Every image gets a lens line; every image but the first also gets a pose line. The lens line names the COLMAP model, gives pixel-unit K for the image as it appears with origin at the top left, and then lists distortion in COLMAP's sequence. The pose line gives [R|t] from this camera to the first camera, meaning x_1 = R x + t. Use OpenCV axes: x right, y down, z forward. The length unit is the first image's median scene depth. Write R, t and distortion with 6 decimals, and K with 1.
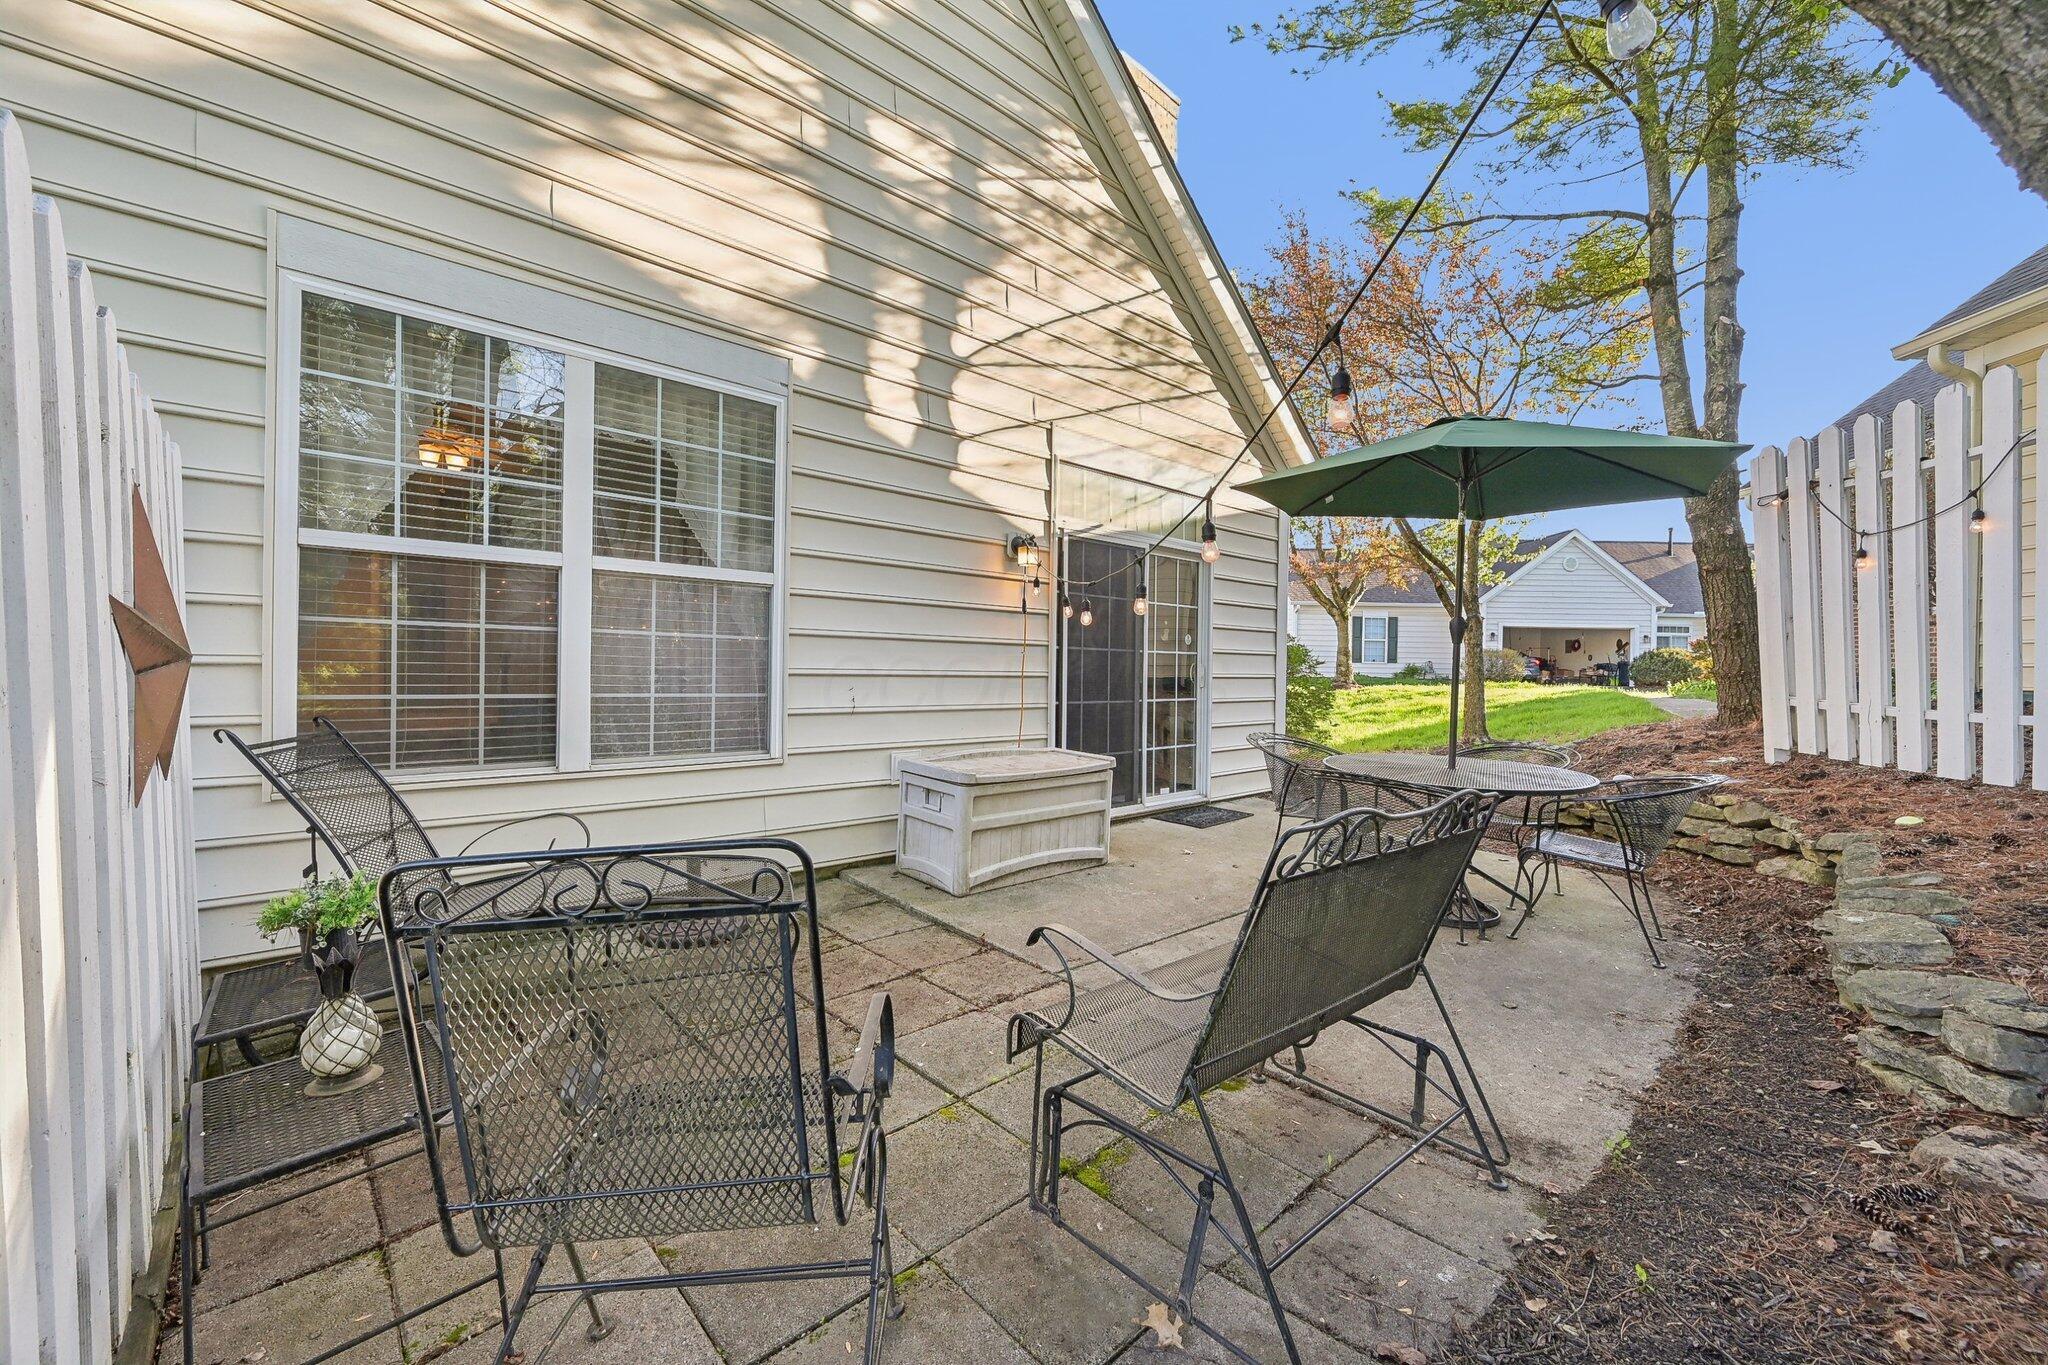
lens RADIAL K [[814.6, 0, 1013.9], [0, 814.6, 683.6], [0, 0, 1]] dist [0.001420, 0.000174]
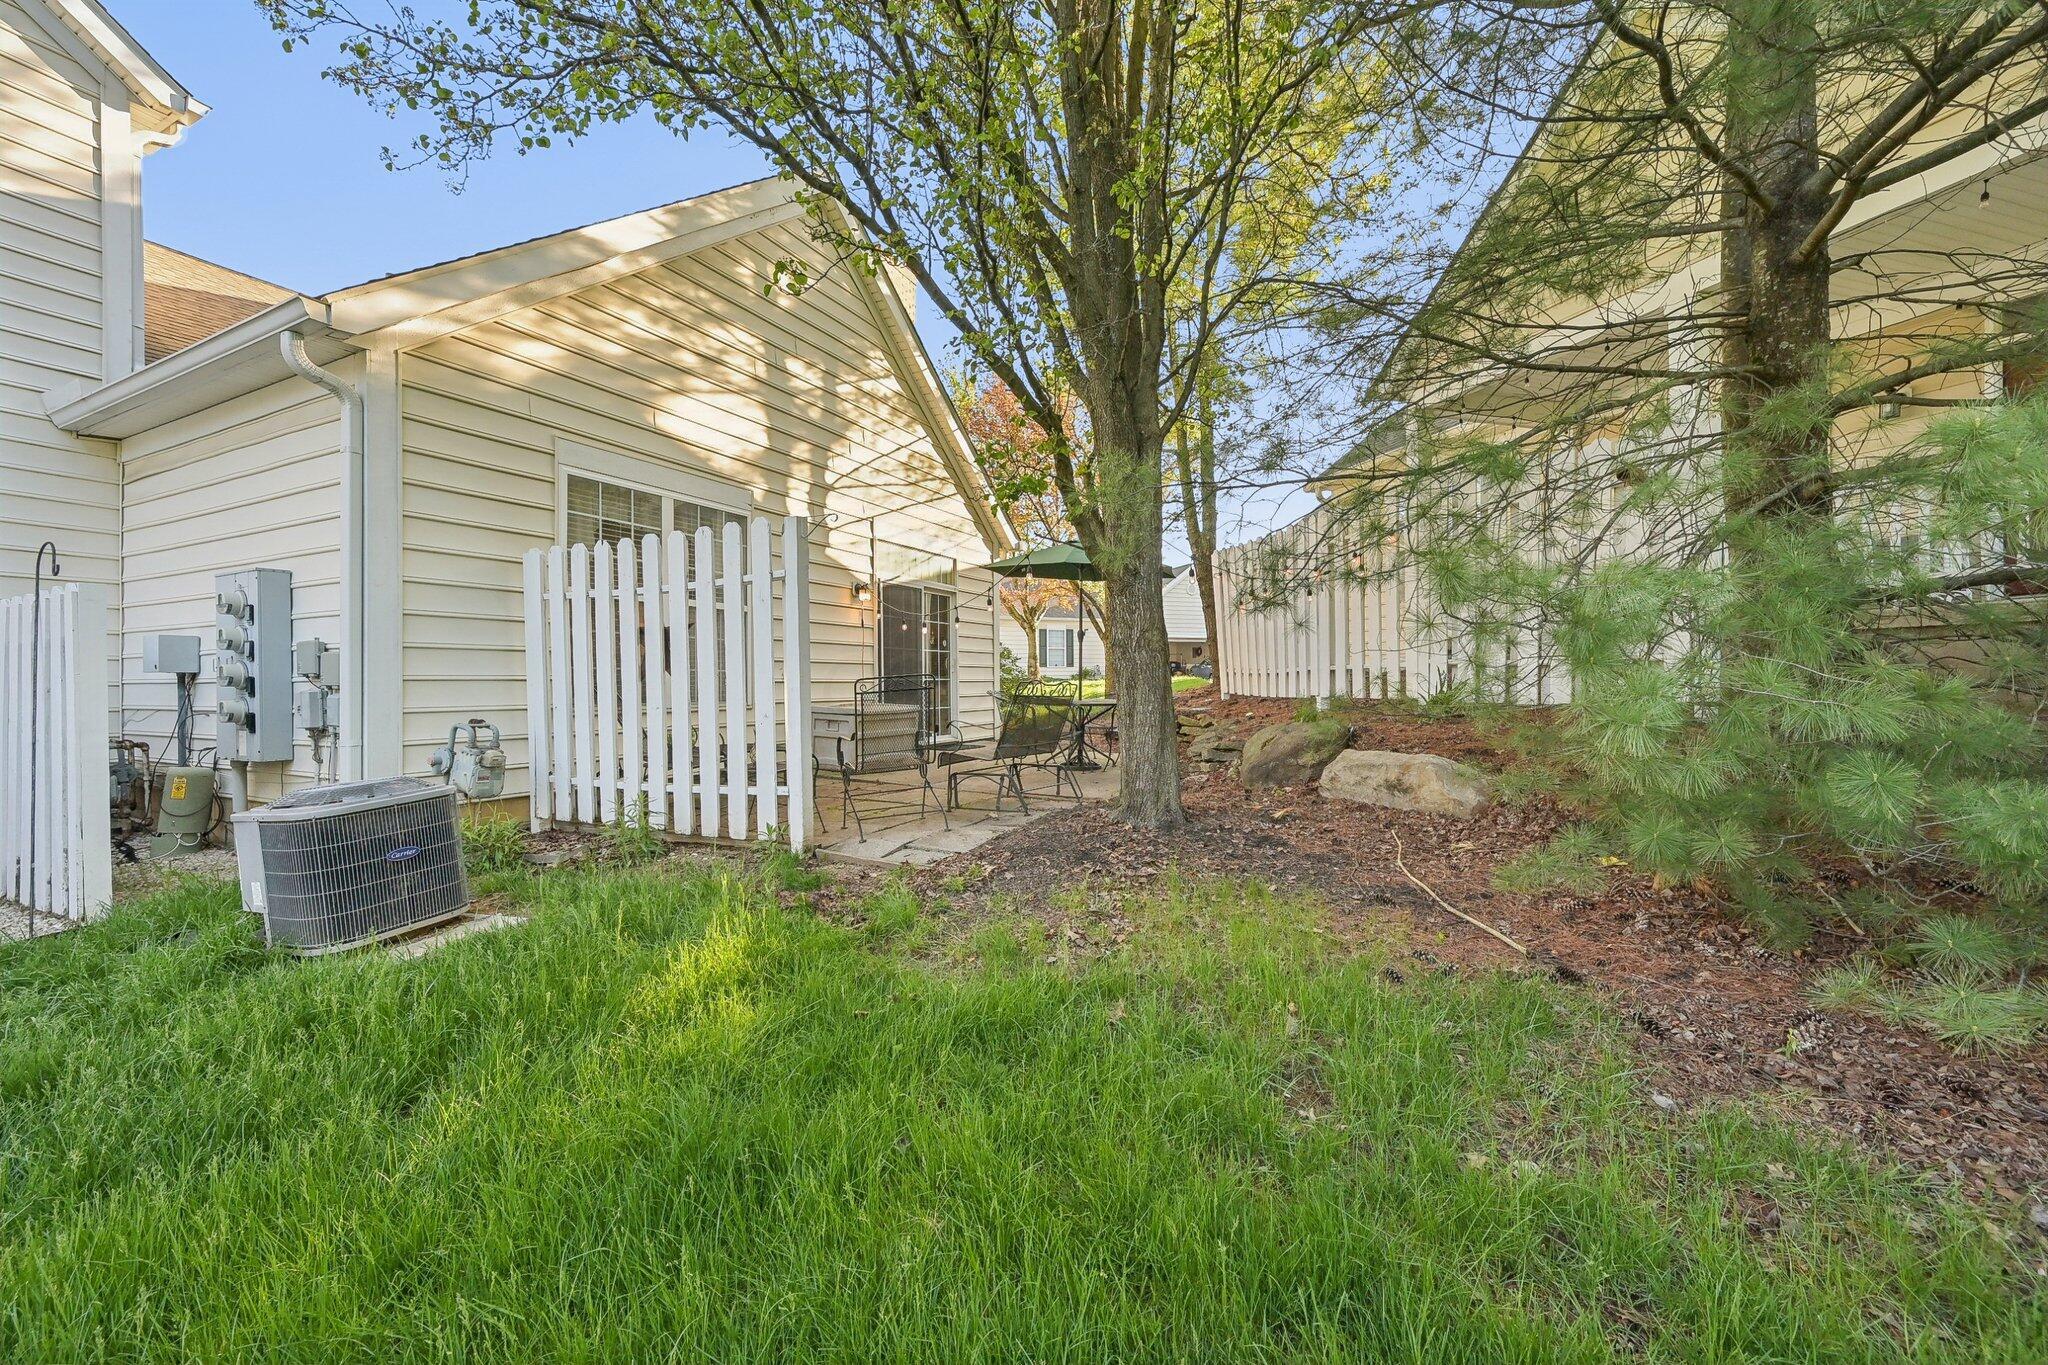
lens RADIAL K [[814.6, 0, 1013.9], [0, 814.6, 683.6], [0, 0, 1]] dist [0.001420, 0.000174]
pose [[0.935537, -0.019752, 0.352676, -0.296966], [0.024515, 0.999659, -0.009043, 0.056995], [-0.352377, 0.017106, 0.935702, -0.735701]]
